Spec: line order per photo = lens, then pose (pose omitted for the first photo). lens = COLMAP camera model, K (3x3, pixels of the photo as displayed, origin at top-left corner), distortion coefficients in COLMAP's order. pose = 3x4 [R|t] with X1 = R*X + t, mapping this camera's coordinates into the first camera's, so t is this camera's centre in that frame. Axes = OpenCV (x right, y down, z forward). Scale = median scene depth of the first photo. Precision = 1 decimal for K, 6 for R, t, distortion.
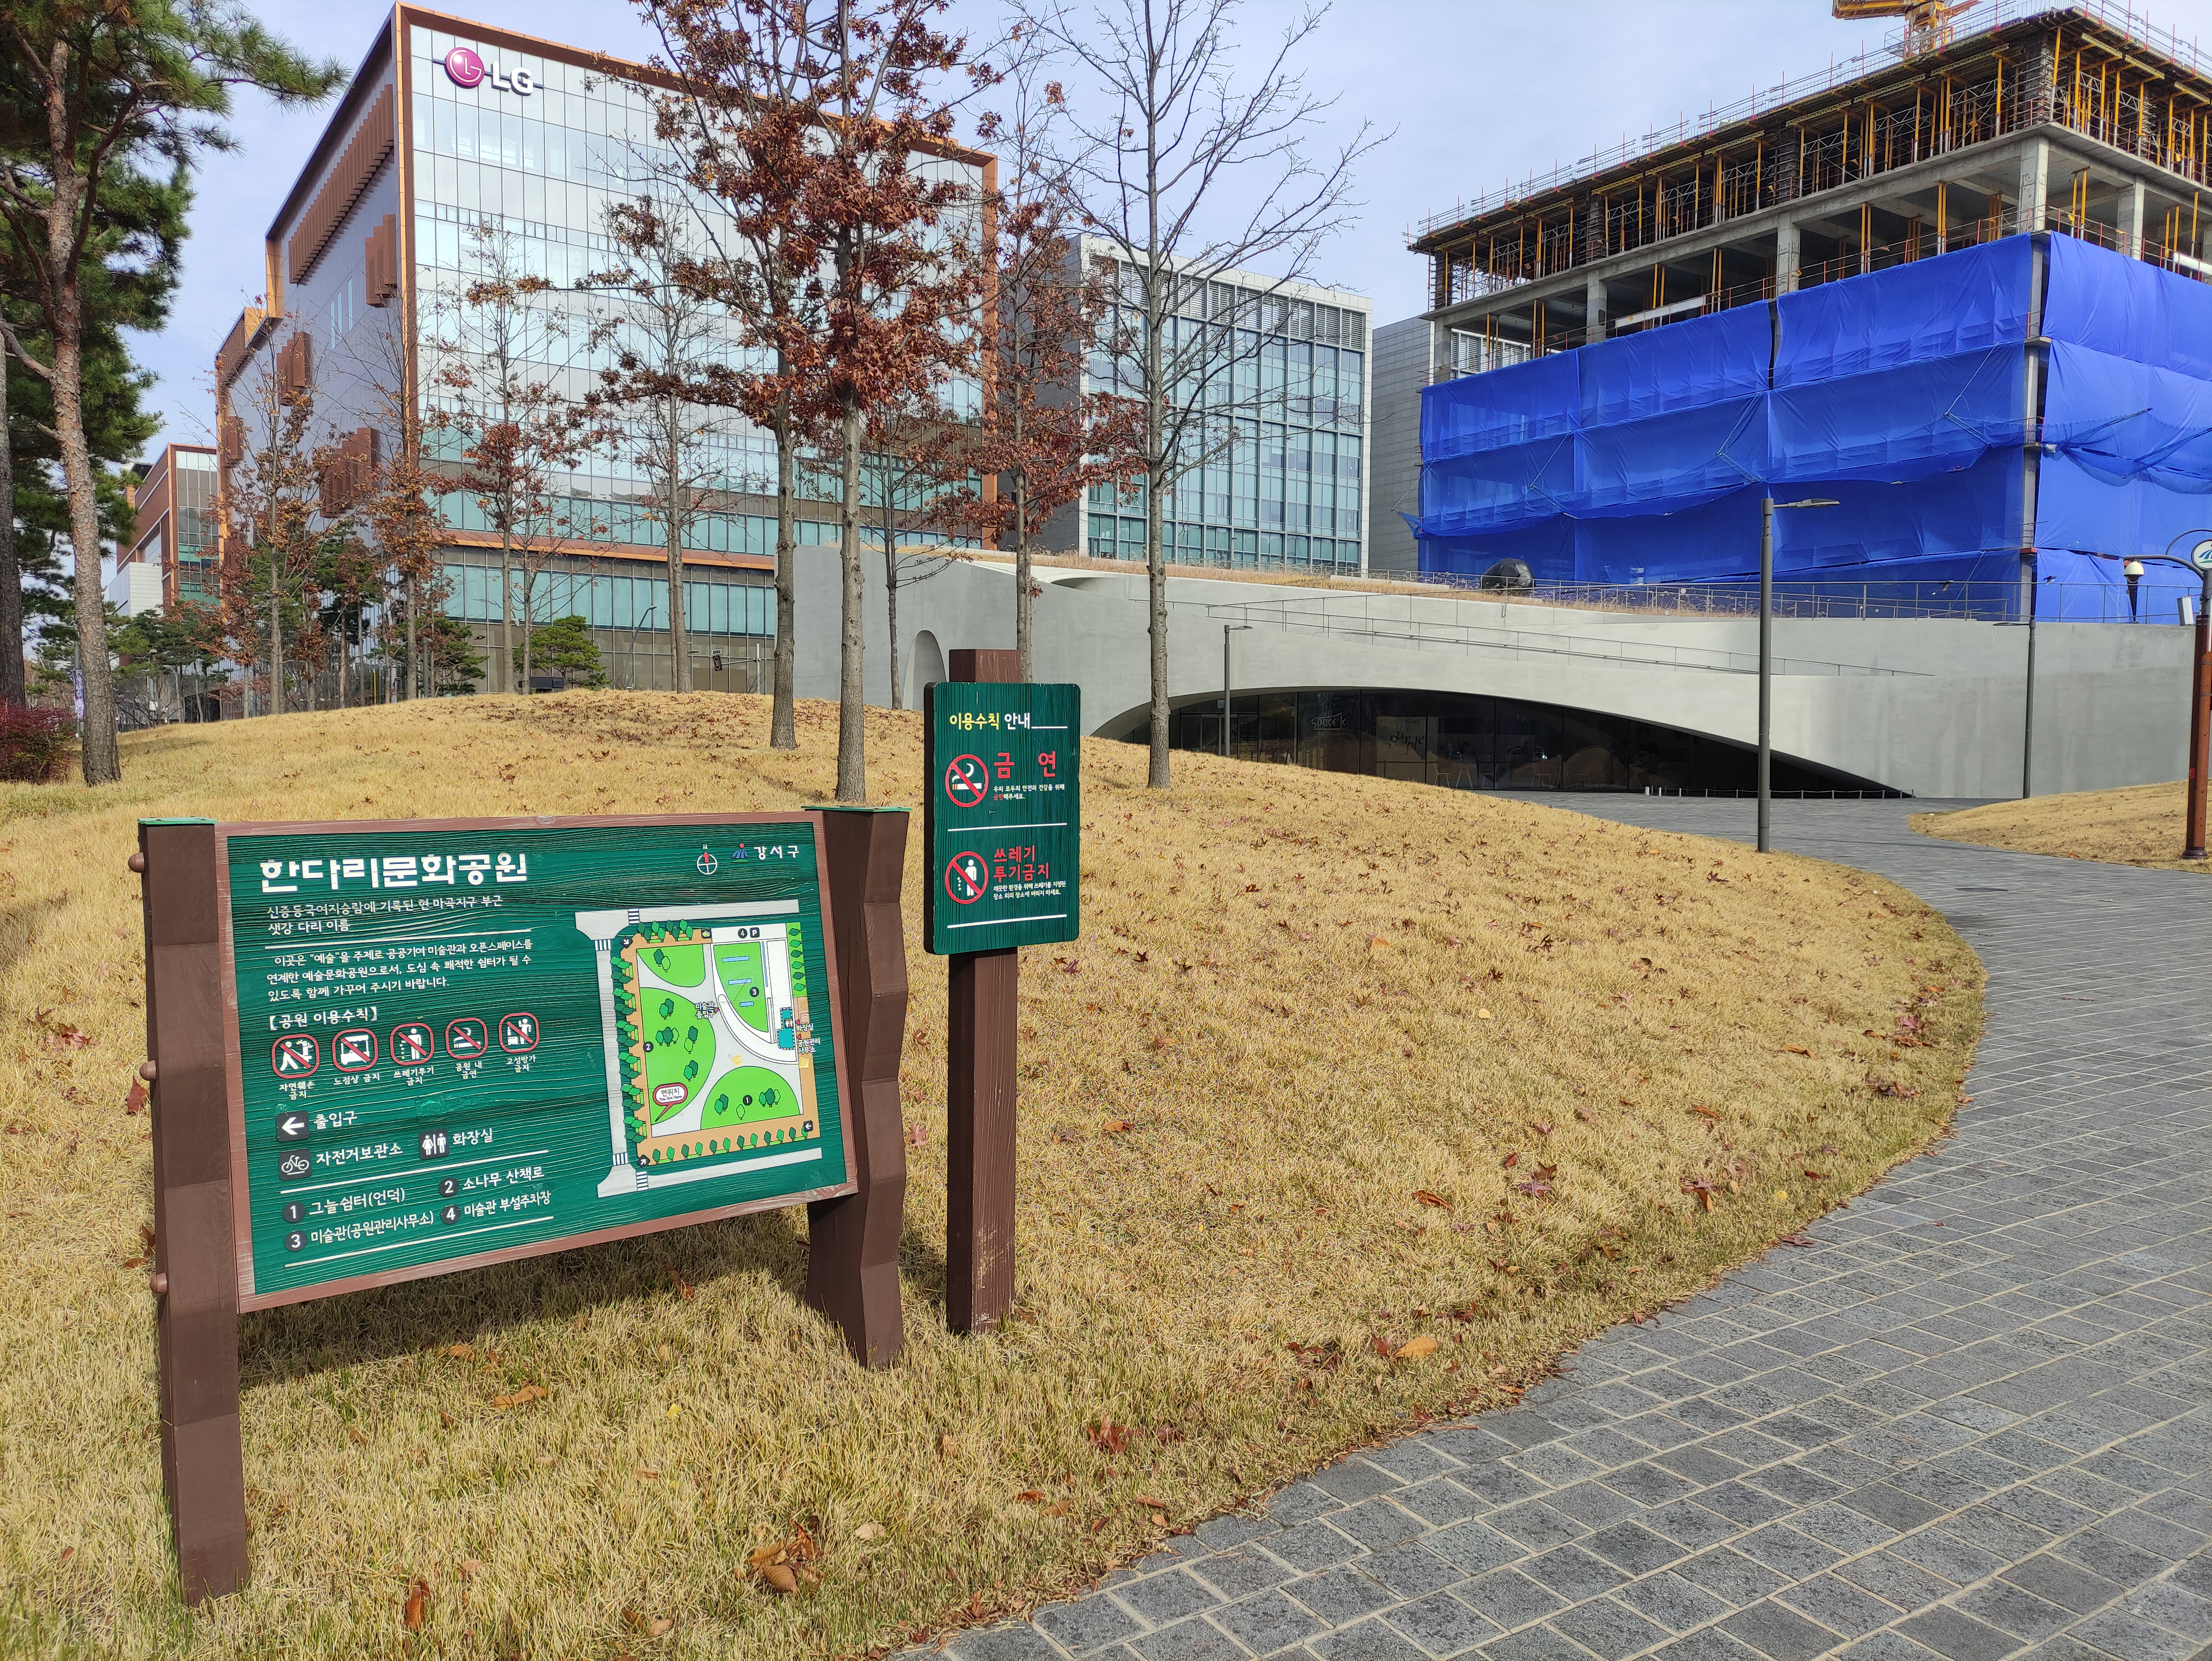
lens RADIAL K [[1633.4, 0, 1098.6], [0, 1633.4, 834.0], [0, 0, 1]] dist [0.048107, -0.019925]
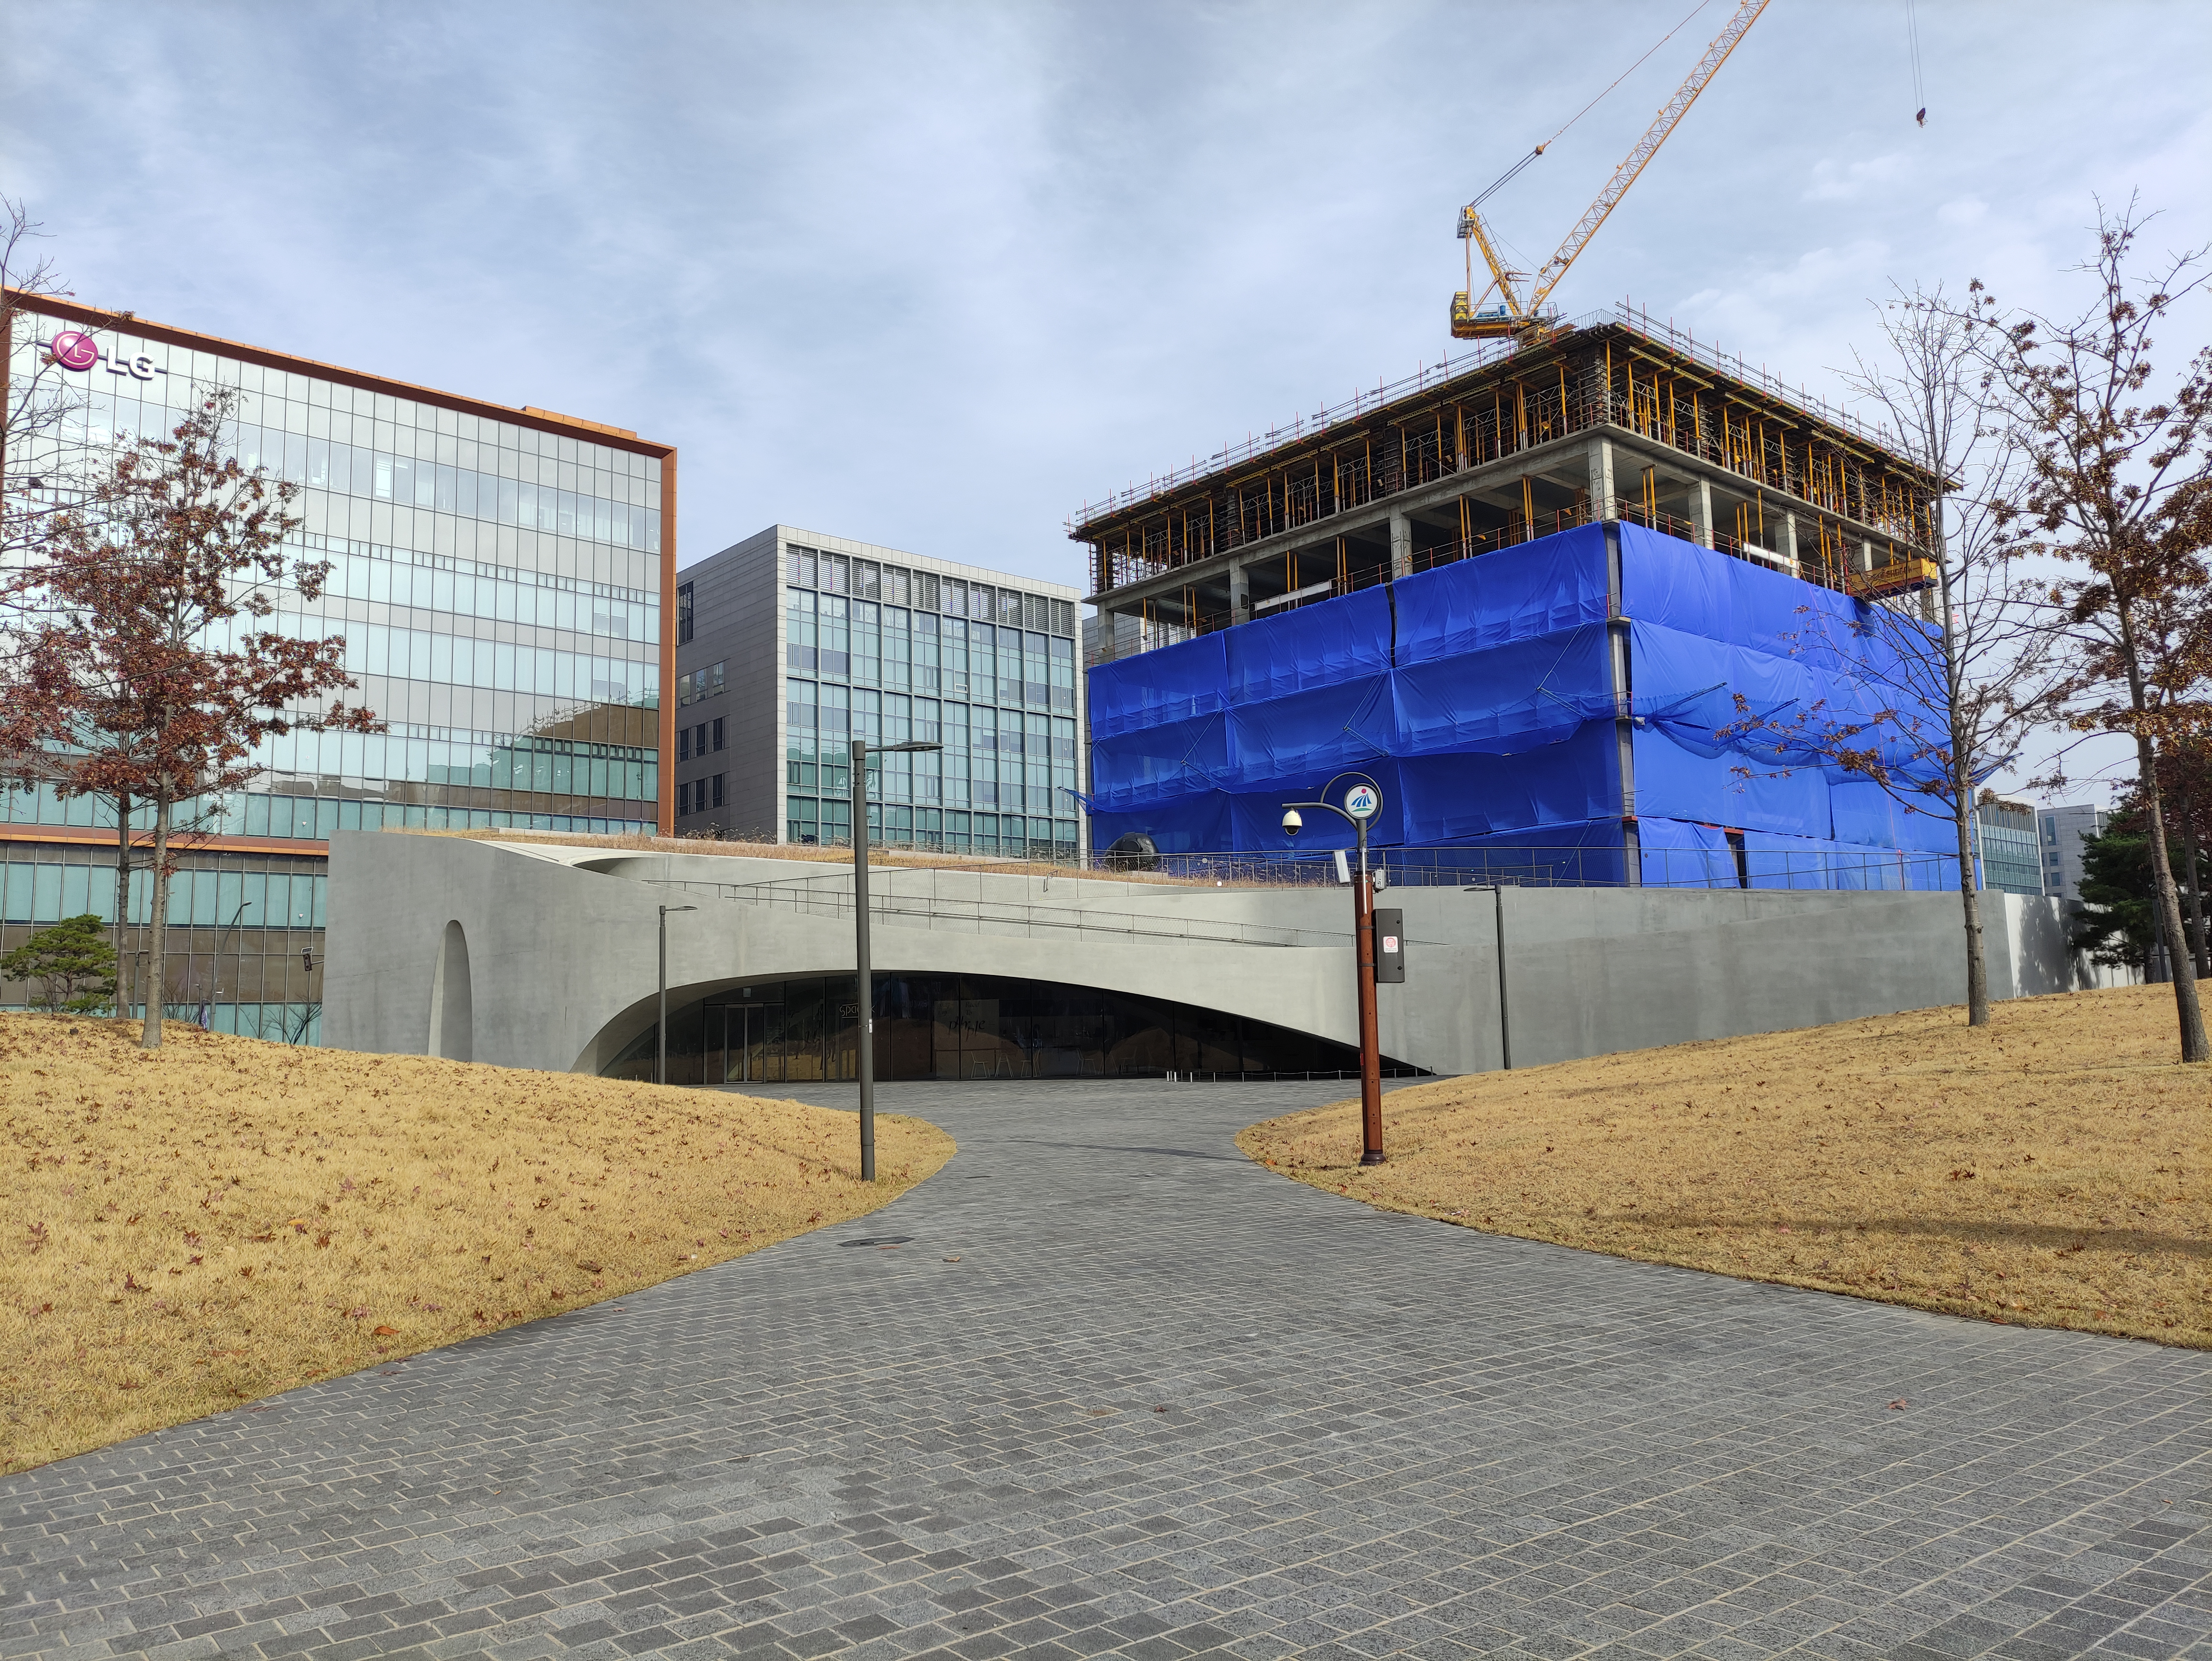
lens RADIAL K [[1633.4, 0, 1100.7], [0, 1633.4, 835.8], [0, 0, 1]] dist [0.048107, -0.019925]
pose [[0.993004, -0.016773, 0.116887, 0.105175], [0.036404, 0.985132, -0.167899, -0.003493], [-0.112332, 0.170979, 0.978850, 0.047065]]
